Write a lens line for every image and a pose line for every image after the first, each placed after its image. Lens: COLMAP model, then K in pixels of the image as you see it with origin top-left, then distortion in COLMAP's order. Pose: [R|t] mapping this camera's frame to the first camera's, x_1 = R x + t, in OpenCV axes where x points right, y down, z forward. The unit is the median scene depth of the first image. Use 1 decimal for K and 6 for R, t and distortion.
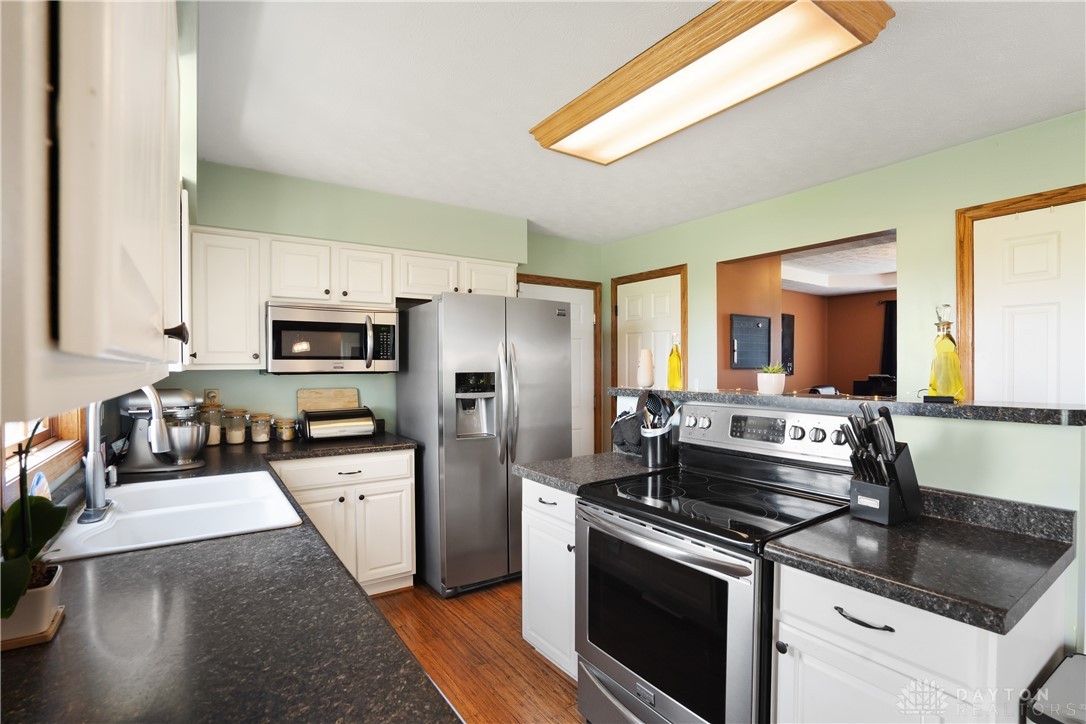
lens RADIAL K [[509.2, 0, 543.0], [0, 509.2, 362.0], [0, 0, 1]] dist [-0.026512, 0.000366]
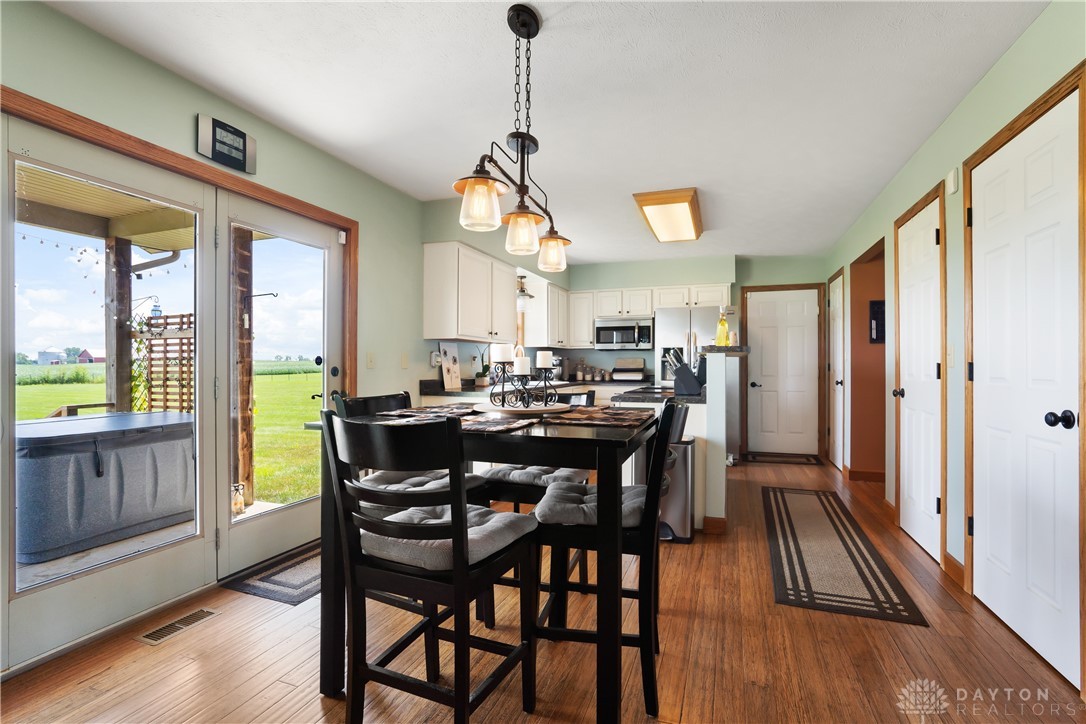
lens RADIAL K [[509.2, 0, 543.0], [0, 509.2, 362.0], [0, 0, 1]] dist [-0.026512, 0.000366]
pose [[0.577017, -0.001973, -0.816730, 1.138407], [-0.006097, 0.999959, -0.006723, 0.088405], [0.816710, 0.008859, 0.576981, -0.503907]]
